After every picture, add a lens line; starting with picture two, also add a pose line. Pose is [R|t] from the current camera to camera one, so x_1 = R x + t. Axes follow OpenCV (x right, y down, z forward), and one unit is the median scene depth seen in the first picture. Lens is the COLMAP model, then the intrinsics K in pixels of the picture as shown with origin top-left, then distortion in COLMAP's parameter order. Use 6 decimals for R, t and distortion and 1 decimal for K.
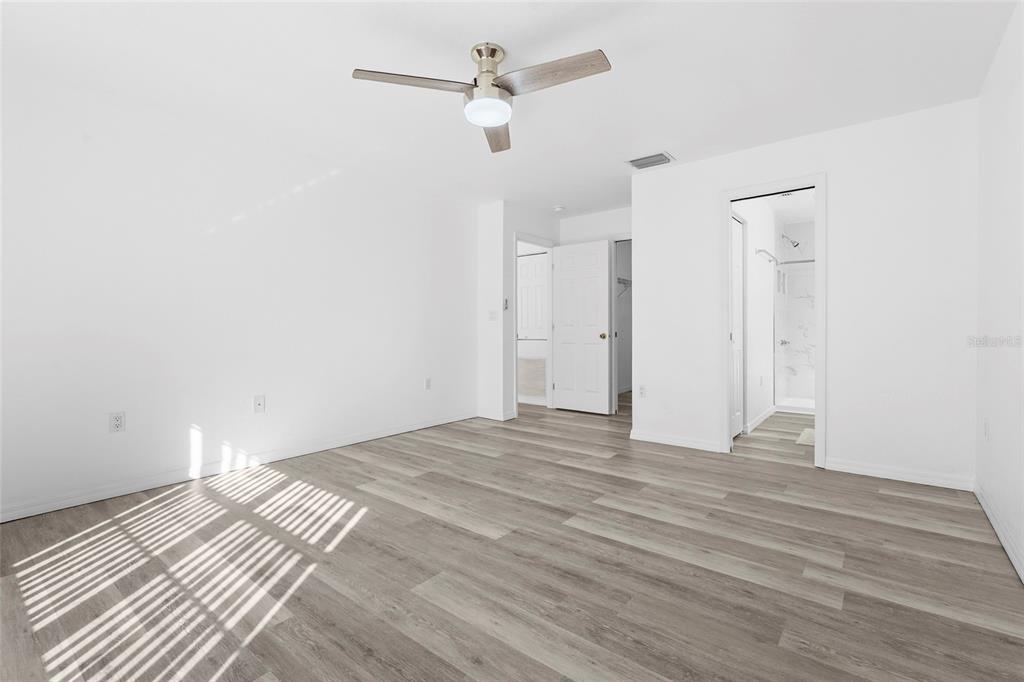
lens RADIAL K [[456.1, 0, 510.5], [0, 456.1, 333.9], [0, 0, 1]] dist [-0.001625, -0.000515]
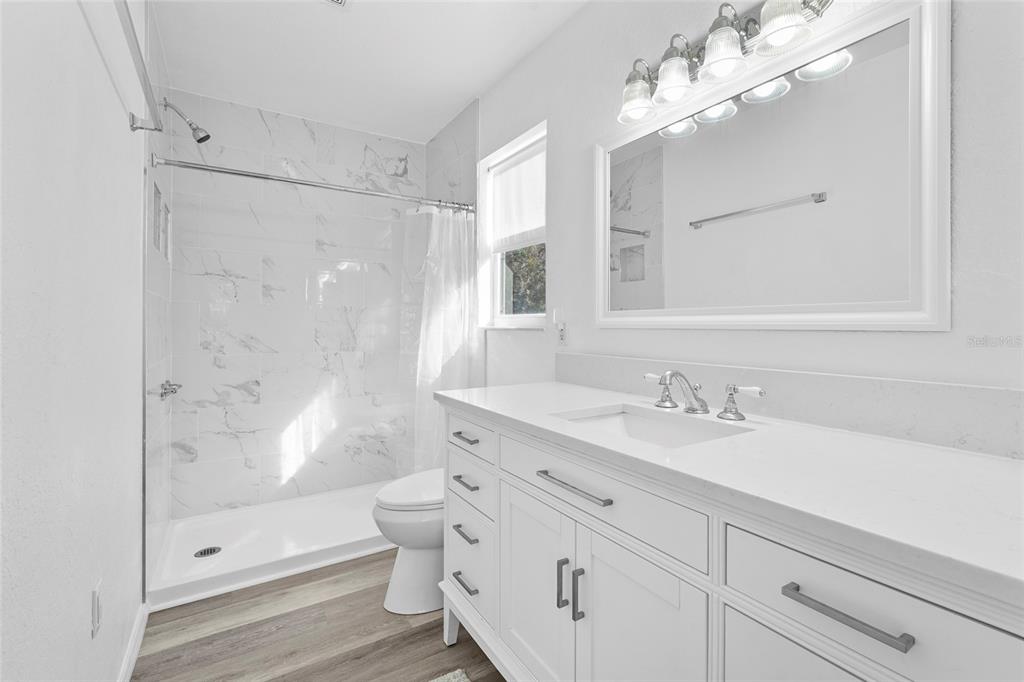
lens RADIAL K [[456.1, 0, 510.8], [0, 456.1, 334.7], [0, 0, 1]] dist [-0.001625, -0.000515]
pose [[0.328507, 0.006320, 0.944480, 0.343131], [-0.000106, 0.999978, -0.006654, -0.022183], [-0.944502, 0.002086, 0.328500, 0.618622]]
